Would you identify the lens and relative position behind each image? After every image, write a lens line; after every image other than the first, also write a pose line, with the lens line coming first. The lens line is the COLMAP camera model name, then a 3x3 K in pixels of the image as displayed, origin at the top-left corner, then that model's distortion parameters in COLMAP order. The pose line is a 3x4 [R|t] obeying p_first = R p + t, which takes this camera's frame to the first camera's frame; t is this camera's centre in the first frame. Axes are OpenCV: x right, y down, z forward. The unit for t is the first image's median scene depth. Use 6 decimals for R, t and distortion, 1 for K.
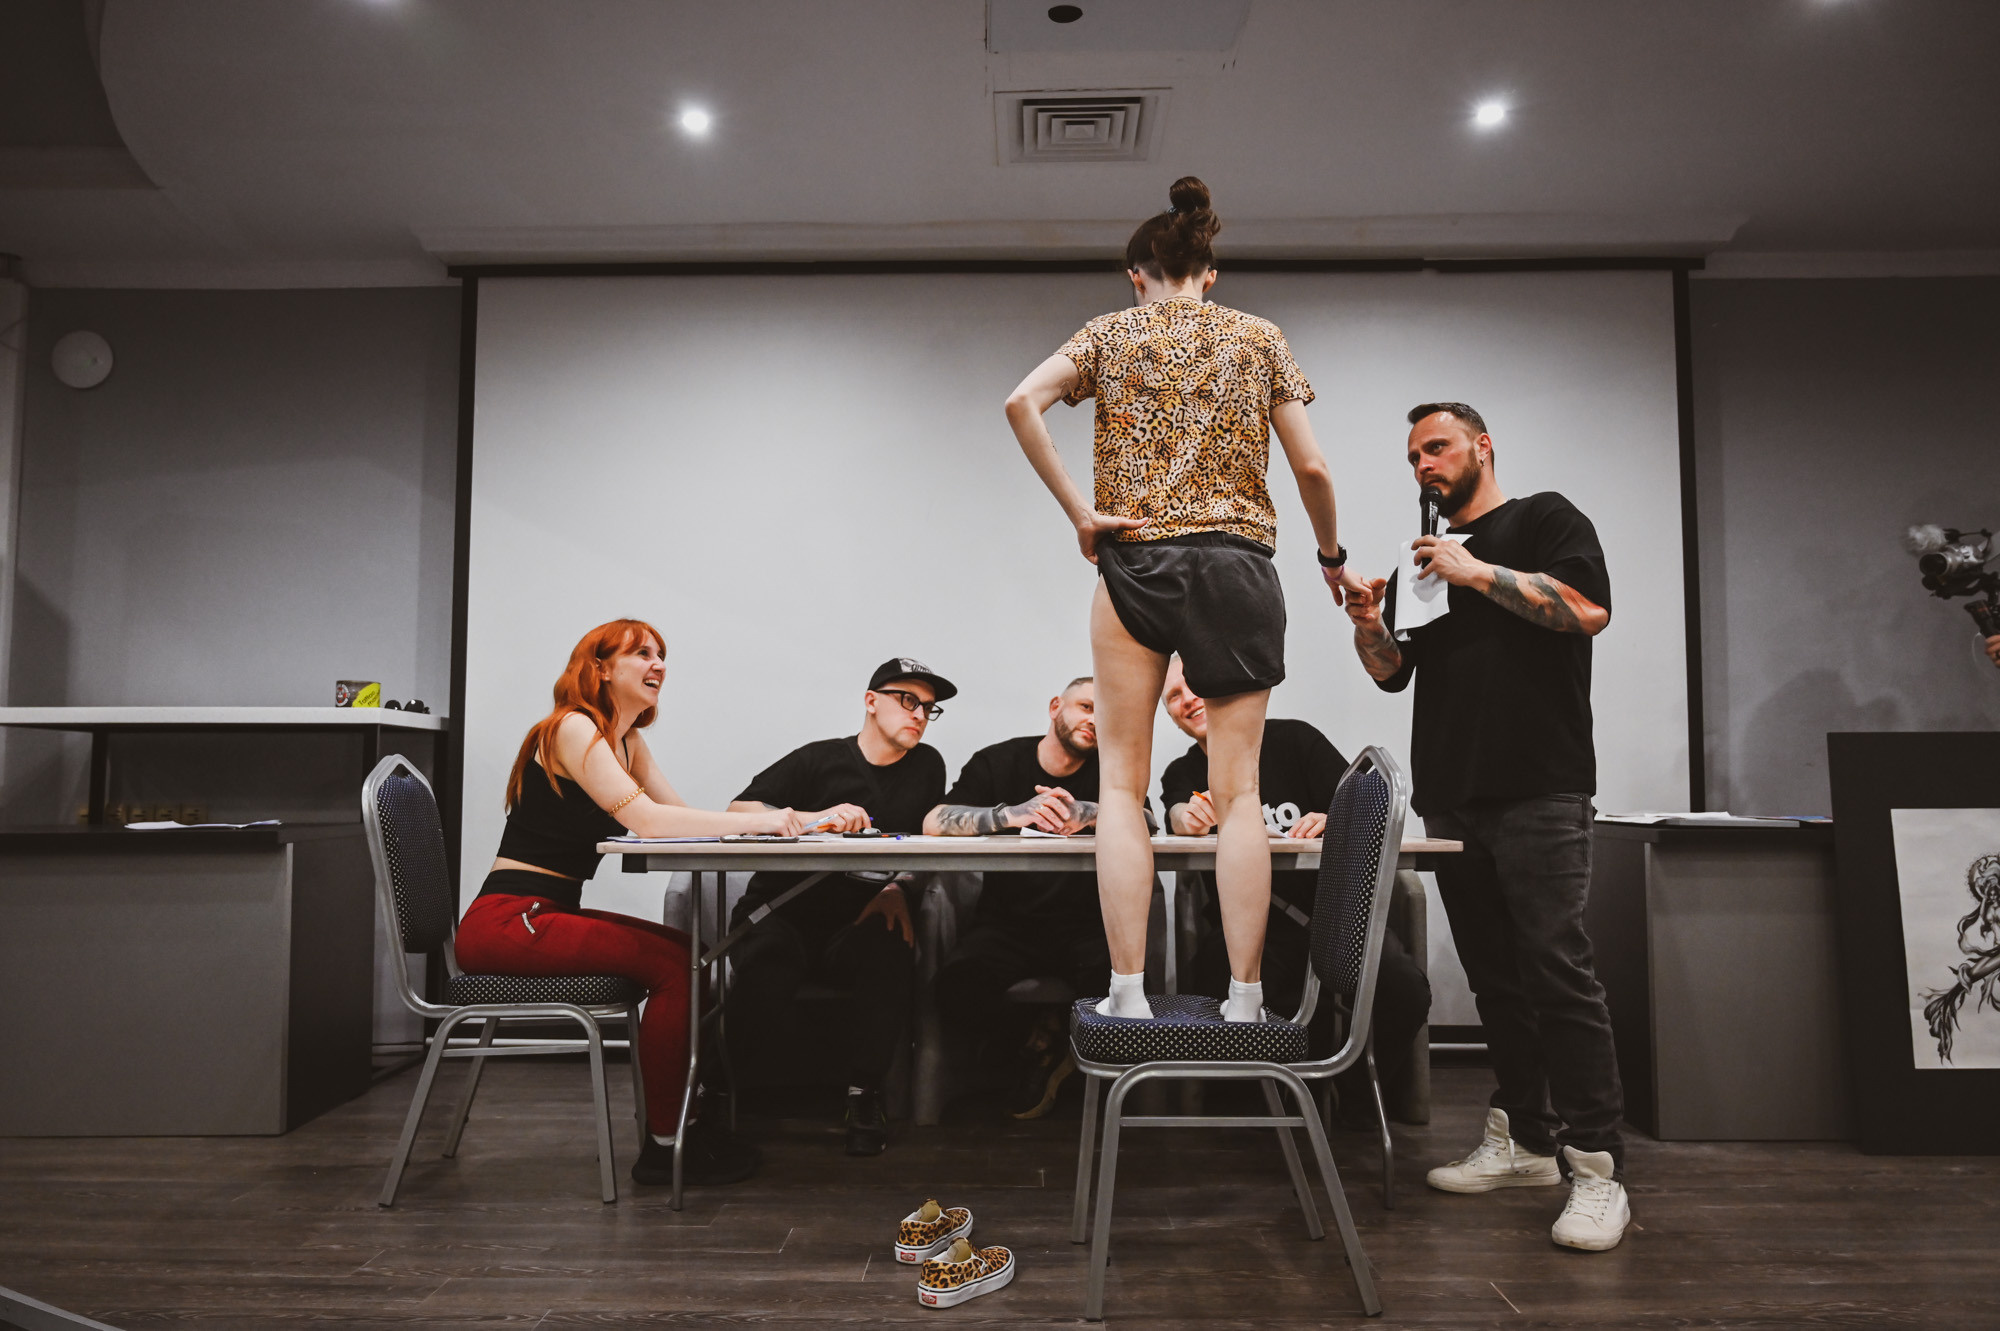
lens RADIAL K [[1465.5, 0, 998.6], [0, 1465.5, 668.1], [0, 0, 1]] dist [0.004231, 0.000007]
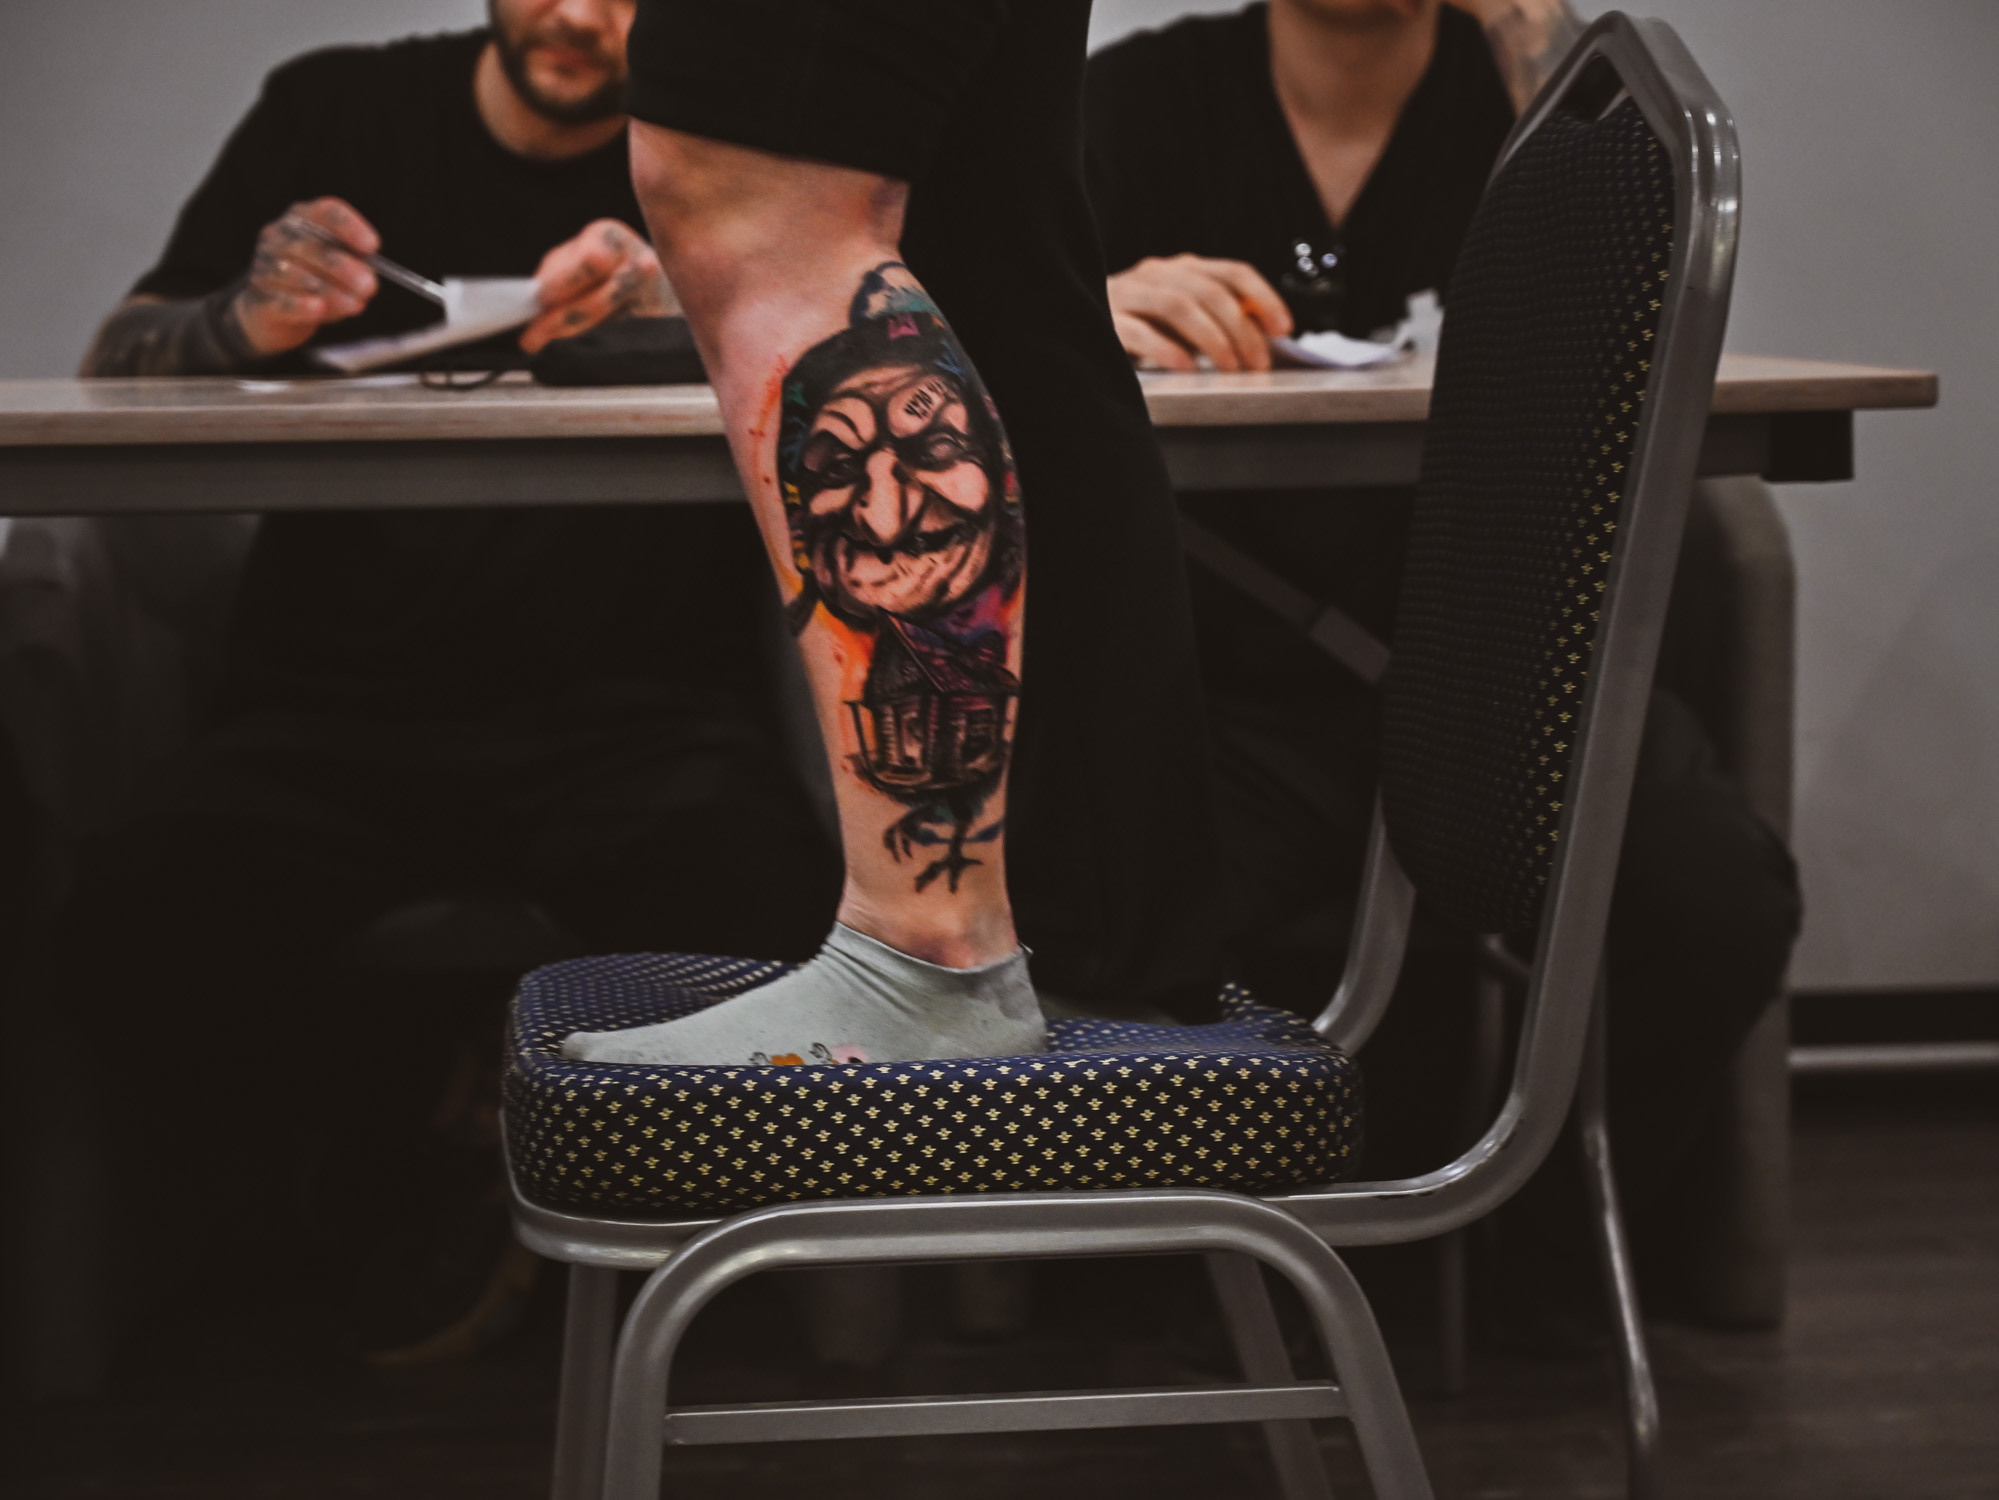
lens RADIAL K [[4422.2, 0, 999.5], [0, 4422.2, 750.0], [0, 0, 1]] dist [0.008177, 0.109087]
pose [[0.994250, -0.024543, 0.104236, 0.047901], [0.003983, 0.981185, 0.193030, 0.024117], [-0.107012, -0.191505, 0.975640, 0.174409]]
